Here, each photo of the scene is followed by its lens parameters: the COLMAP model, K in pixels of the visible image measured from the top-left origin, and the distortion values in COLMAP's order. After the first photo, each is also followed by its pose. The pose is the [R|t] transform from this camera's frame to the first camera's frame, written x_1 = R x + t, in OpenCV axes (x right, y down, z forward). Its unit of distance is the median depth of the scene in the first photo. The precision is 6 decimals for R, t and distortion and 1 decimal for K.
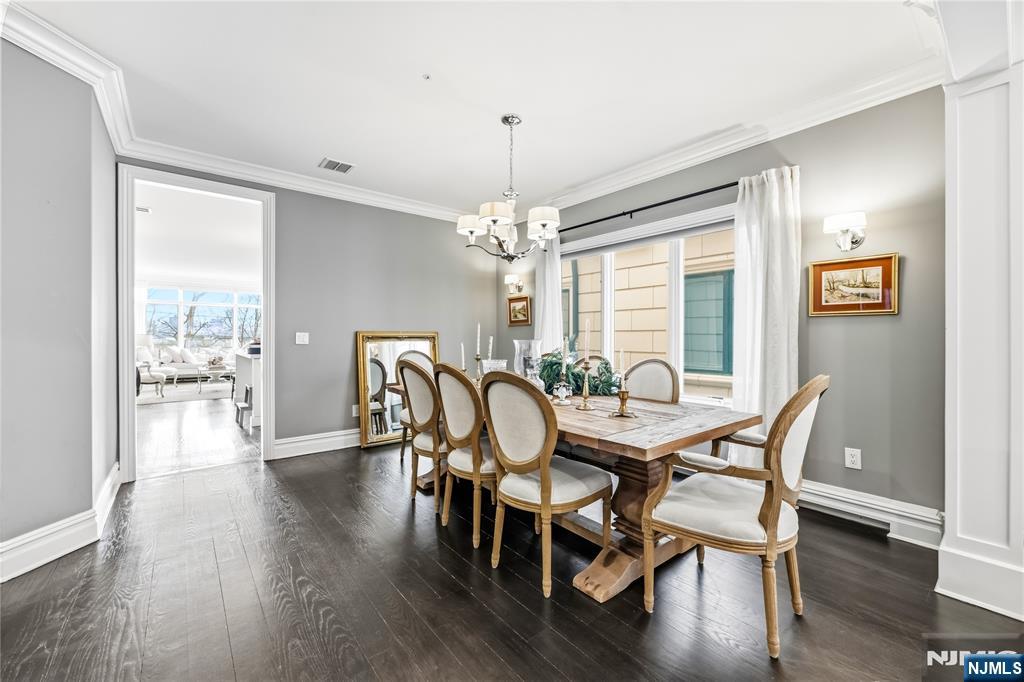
lens RADIAL K [[416.0, 0, 515.9], [0, 416.0, 336.8], [0, 0, 1]] dist [-0.000807, -0.000441]
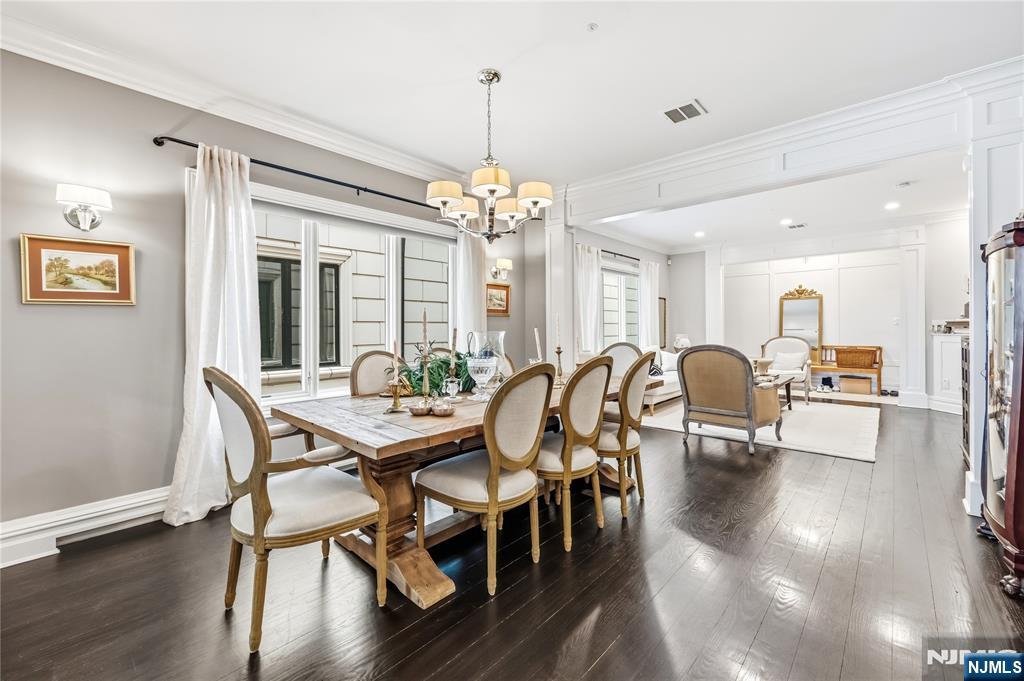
lens RADIAL K [[416.0, 0, 514.5], [0, 416.0, 335.1], [0, 0, 1]] dist [-0.000807, -0.000441]
pose [[-0.119395, -0.016070, 0.992717, -0.512304], [0.003337, 0.999857, 0.016587, 0.000608], [-0.992841, 0.005293, -0.119324, 0.611393]]
